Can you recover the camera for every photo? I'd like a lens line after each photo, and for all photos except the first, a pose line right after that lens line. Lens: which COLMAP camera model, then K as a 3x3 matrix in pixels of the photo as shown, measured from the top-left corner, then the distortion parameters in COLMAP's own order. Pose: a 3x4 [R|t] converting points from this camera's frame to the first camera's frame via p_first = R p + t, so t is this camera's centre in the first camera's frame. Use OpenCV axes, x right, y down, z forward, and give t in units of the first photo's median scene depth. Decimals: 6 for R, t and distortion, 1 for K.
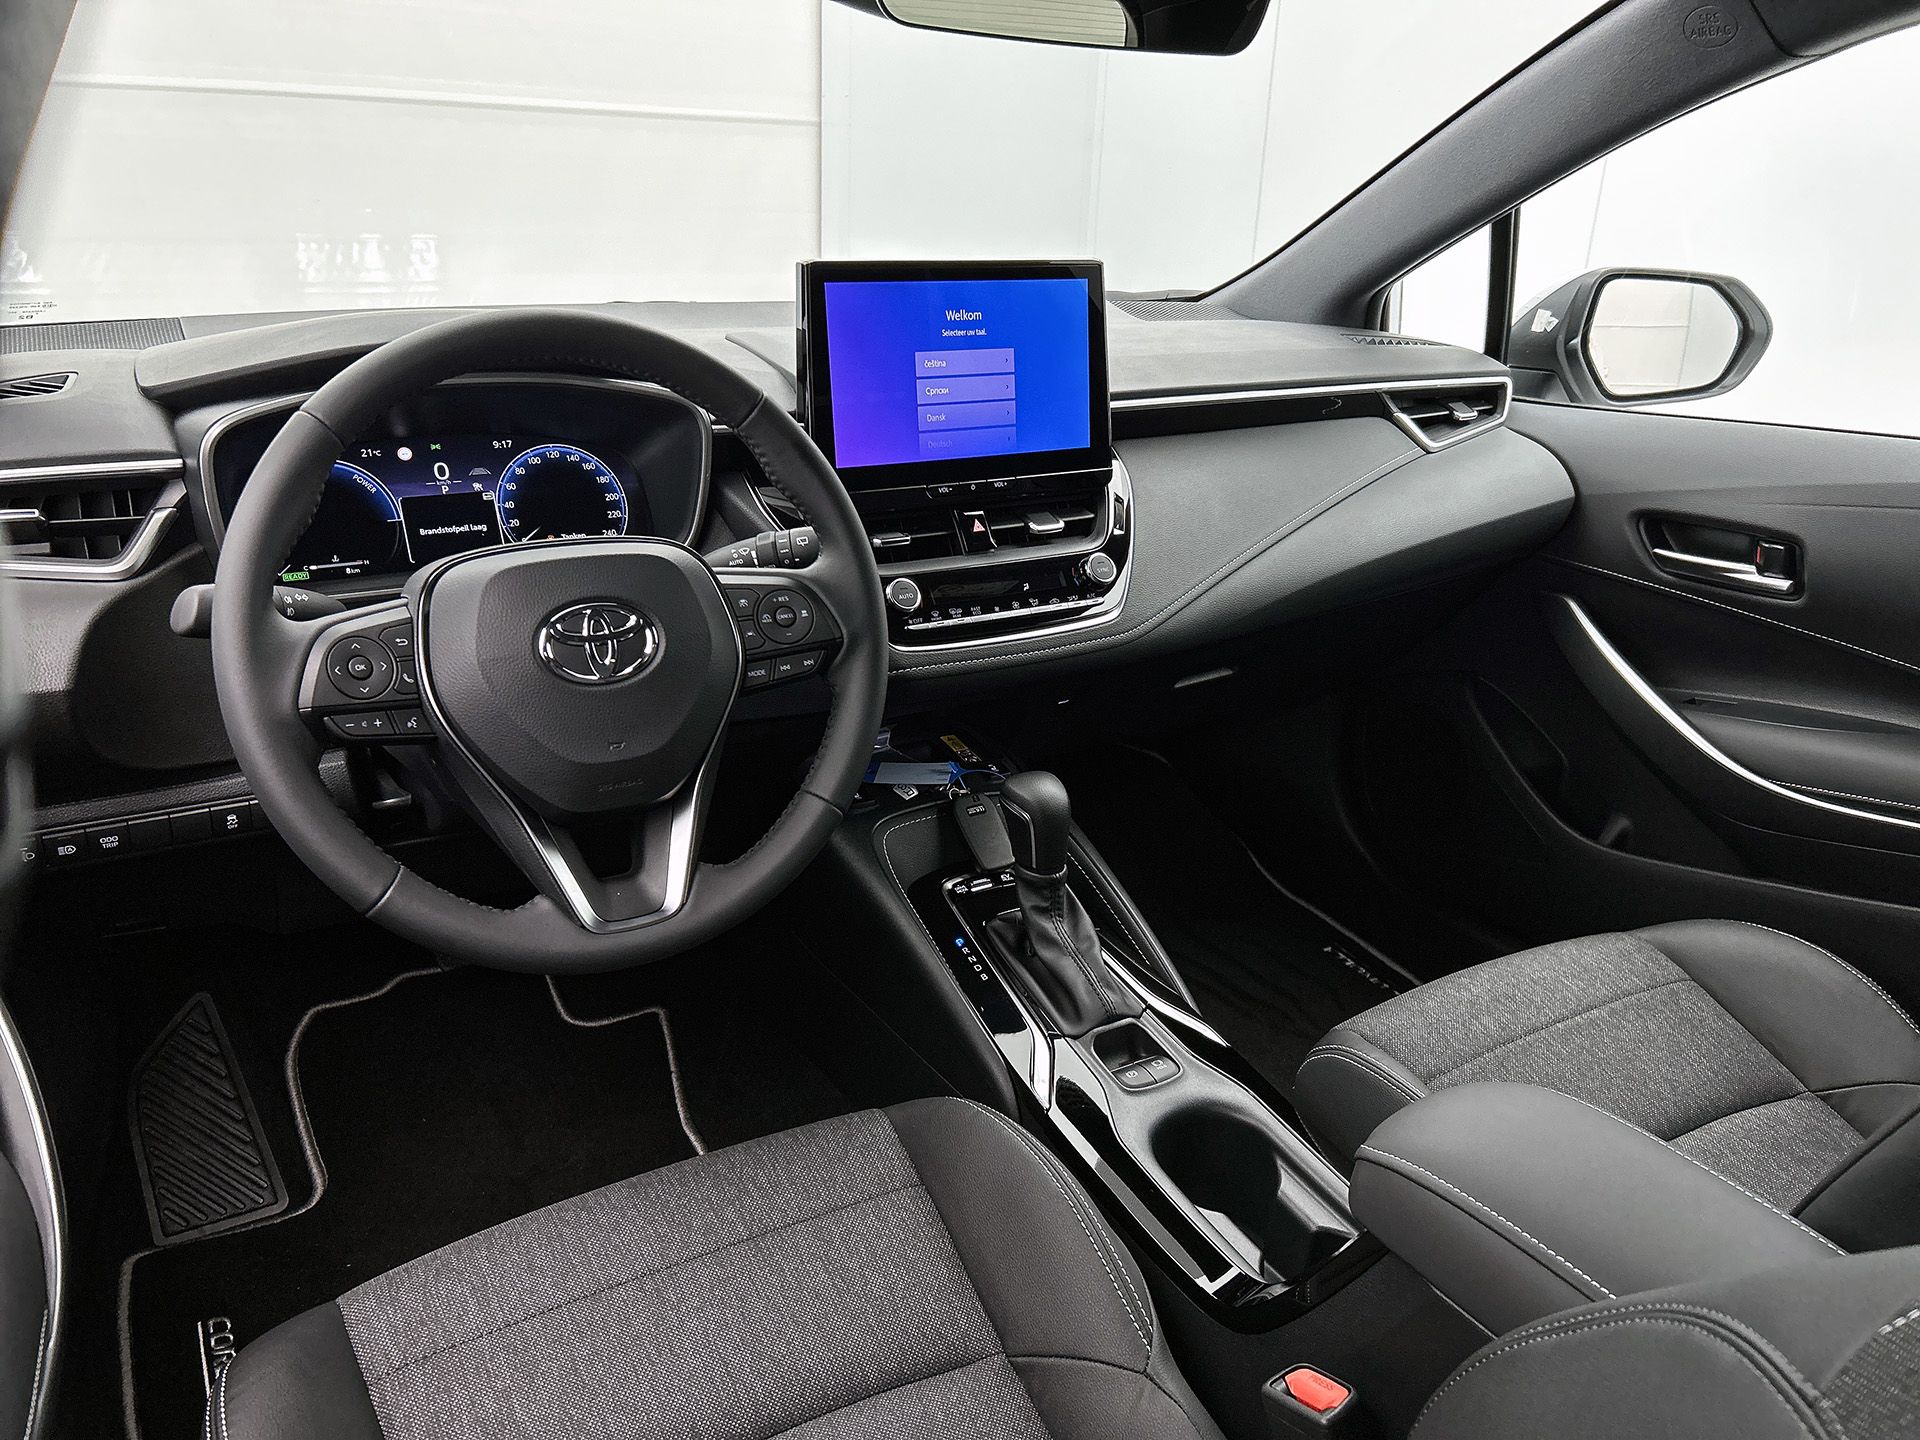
lens RADIAL K [[1452.4, 0, 960.0], [0, 1452.4, 720.0], [0, 0, 1]] dist [0.114207, -0.249155]
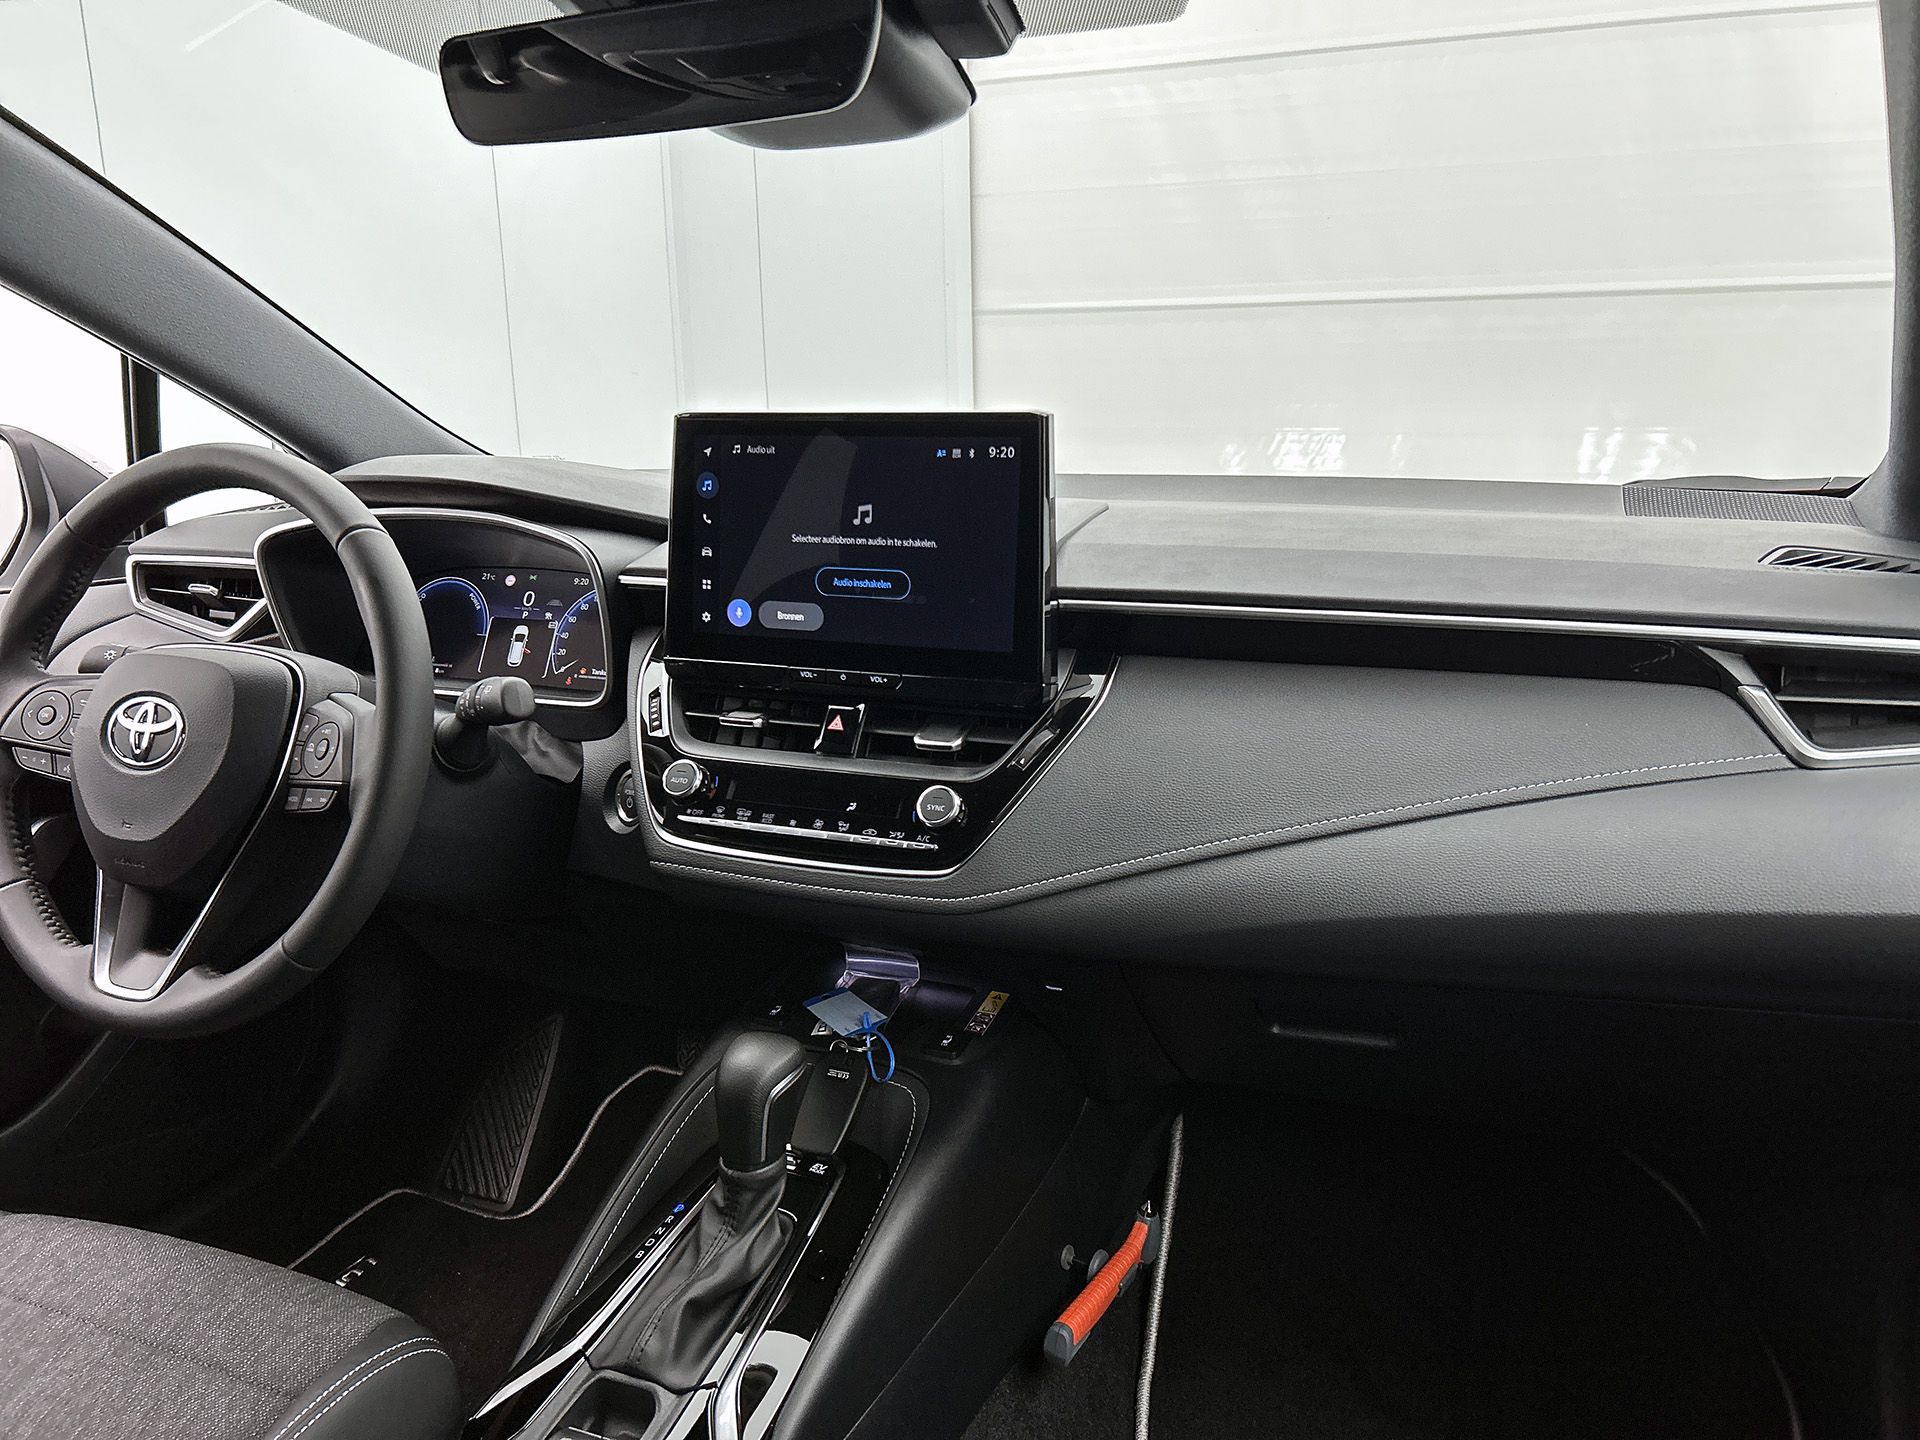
lens RADIAL K [[1452.4, 0, 960.0], [0, 1452.4, 720.0], [0, 0, 1]] dist [0.114207, -0.249155]
pose [[0.592846, 0.153110, -0.790627, 0.751449], [-0.253803, 0.967251, -0.002998, -0.160582], [0.764276, 0.202441, 0.612291, 0.585070]]
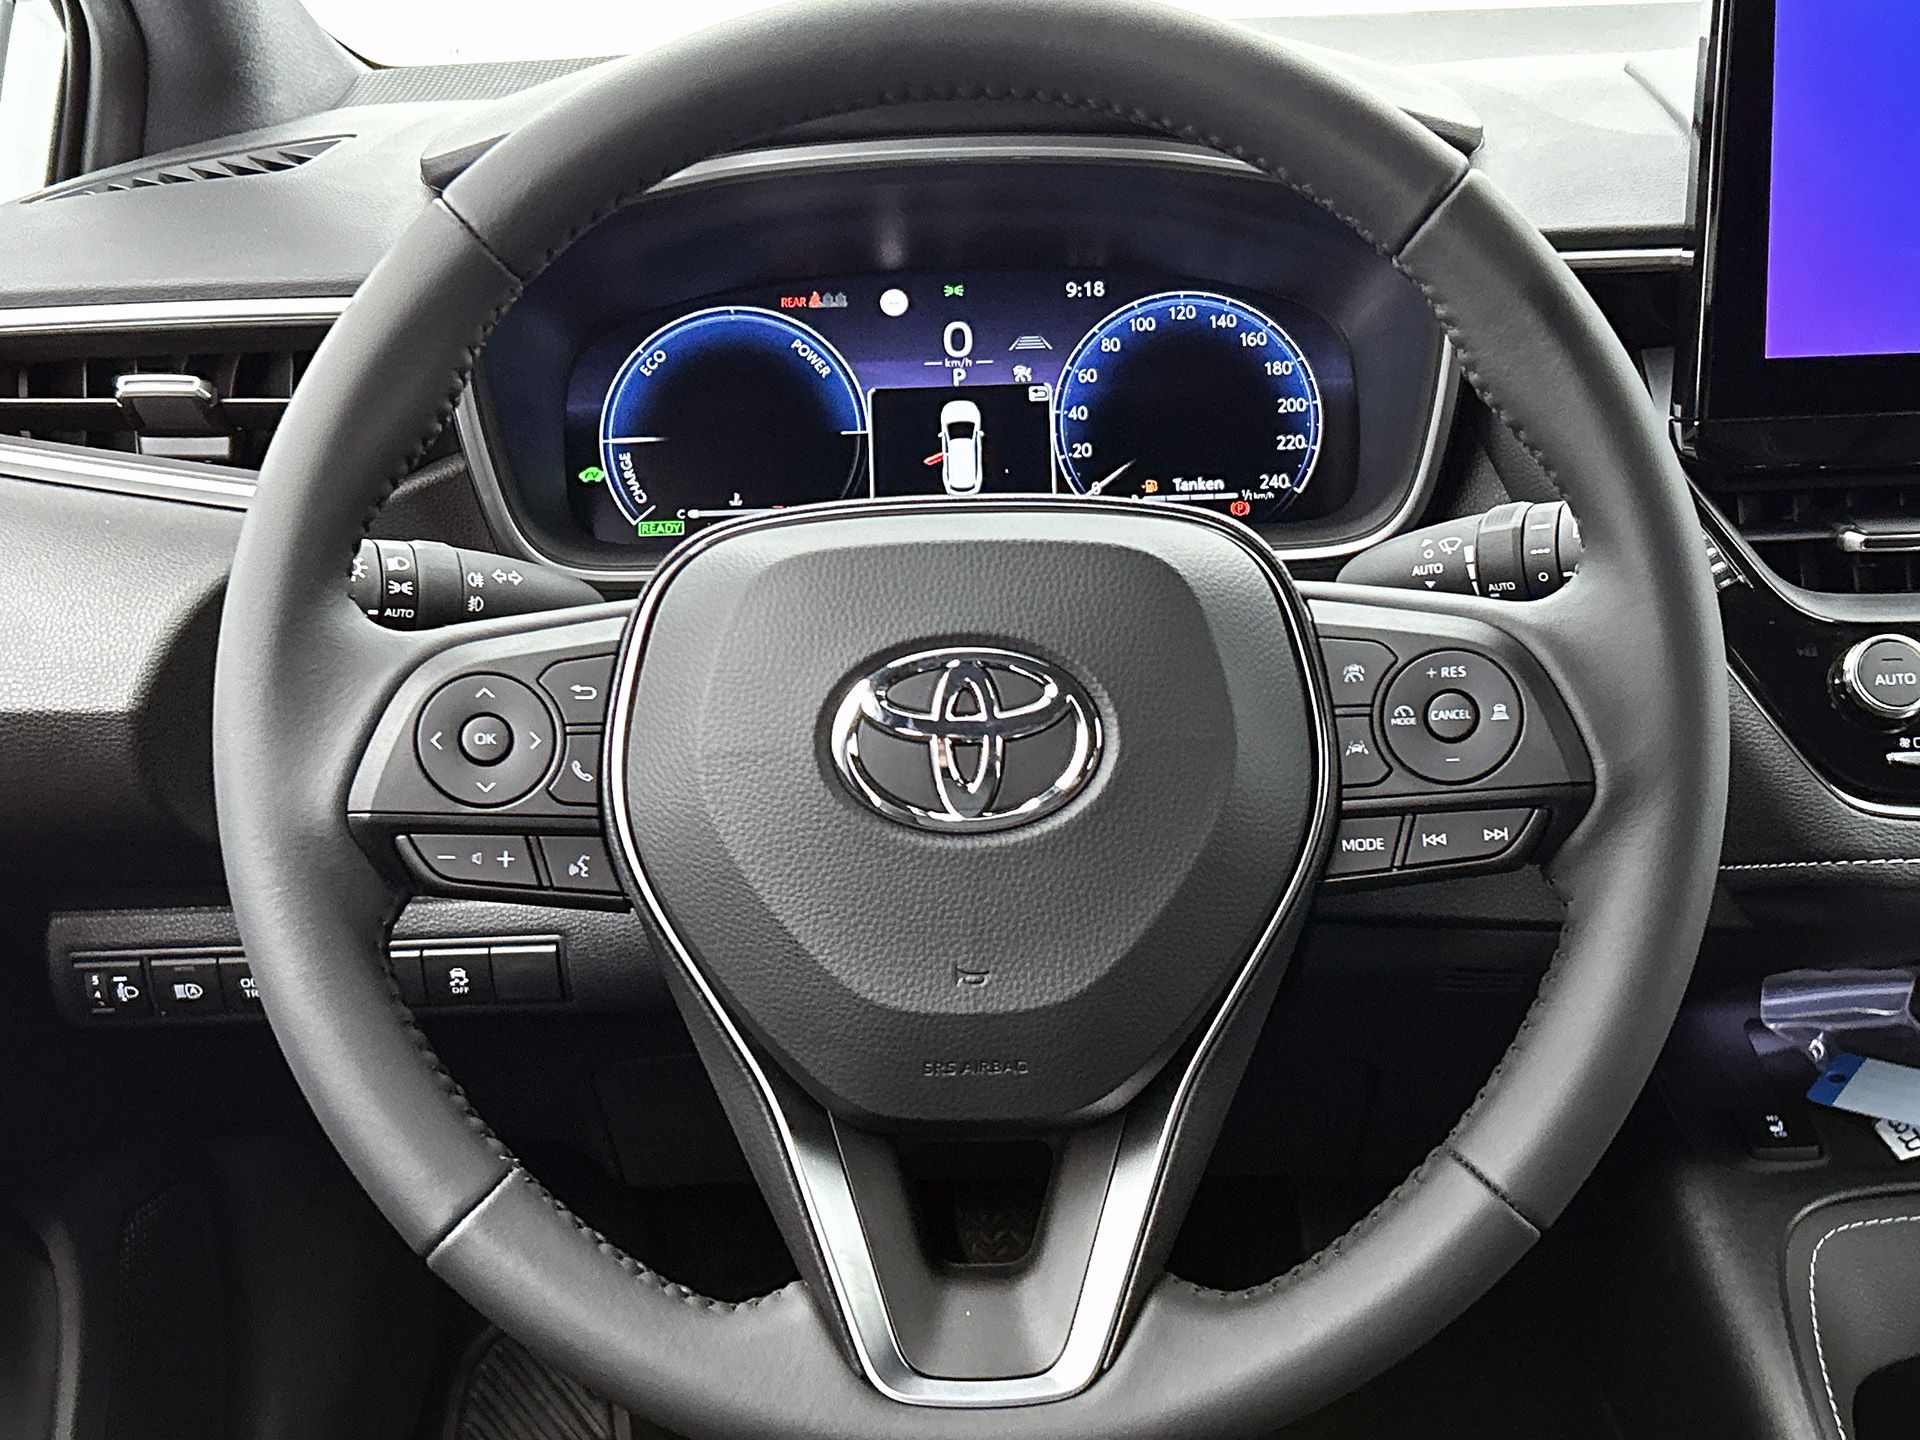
lens RADIAL K [[2572.6, 0, 960.0], [0, 2572.6, 720.0], [0, 0, 1]] dist [0.131478, 0.019632]
pose [[0.866143, 0.110258, -0.487482, 0.091235], [-0.123638, 0.992316, 0.004765, -0.045152], [0.484262, 0.056144, 0.873120, 0.240685]]
